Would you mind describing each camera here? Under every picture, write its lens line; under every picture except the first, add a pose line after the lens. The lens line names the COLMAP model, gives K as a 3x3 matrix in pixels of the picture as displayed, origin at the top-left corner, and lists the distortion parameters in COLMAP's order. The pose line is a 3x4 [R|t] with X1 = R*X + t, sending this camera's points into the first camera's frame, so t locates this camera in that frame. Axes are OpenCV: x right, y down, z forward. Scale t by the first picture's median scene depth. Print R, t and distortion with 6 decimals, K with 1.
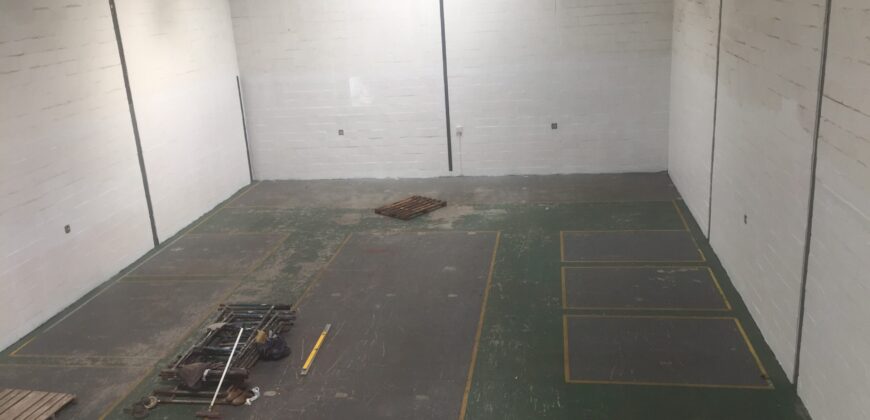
lens RADIAL K [[745.5, 0, 435.0], [0, 745.5, 210.0], [0, 0, 1]] dist [0.101094, -0.107202]
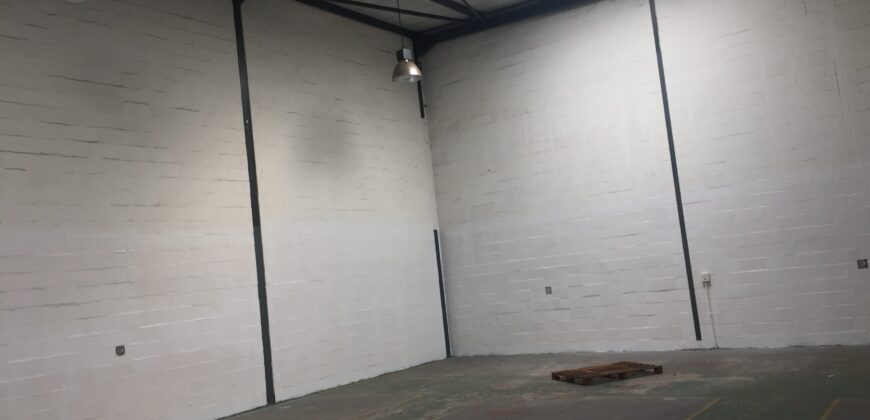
lens RADIAL K [[745.5, 0, 435.0], [0, 745.5, 210.0], [0, 0, 1]] dist [0.101094, -0.107202]
pose [[0.884747, -0.077340, -0.459610, 0.135940], [-0.083319, 0.944004, -0.319239, 0.076614], [0.458564, 0.320740, 0.828761, 0.286473]]
